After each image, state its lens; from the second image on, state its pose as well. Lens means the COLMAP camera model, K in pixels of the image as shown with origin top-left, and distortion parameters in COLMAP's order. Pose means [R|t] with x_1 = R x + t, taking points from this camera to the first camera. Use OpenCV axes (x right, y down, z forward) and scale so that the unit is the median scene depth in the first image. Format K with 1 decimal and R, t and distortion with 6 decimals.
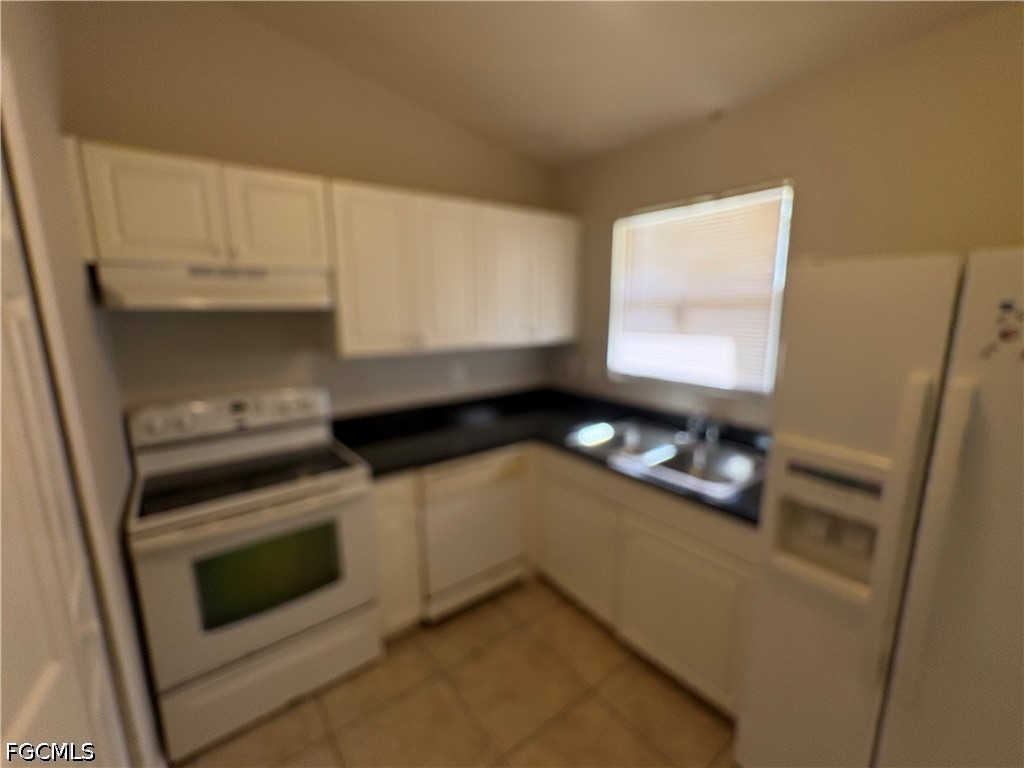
lens RADIAL K [[408.3, 0, 484.7], [0, 408.3, 382.0], [0, 0, 1]] dist [0.002104, -0.000275]
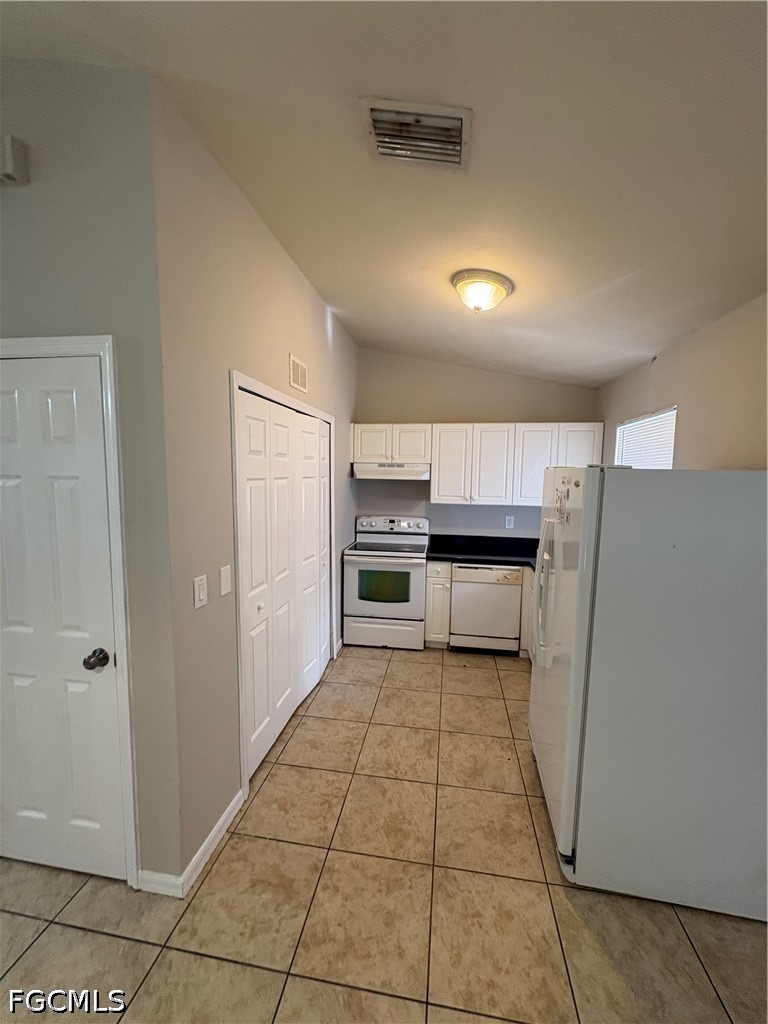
lens RADIAL K [[408.3, 0, 386.2], [0, 408.3, 510.0], [0, 0, 1]] dist [0.002104, -0.000275]
pose [[0.702677, 0.088869, -0.705937, 1.052923], [-0.146477, 0.988985, -0.021299, 0.053325], [0.696269, 0.118370, 0.707954, -0.695606]]
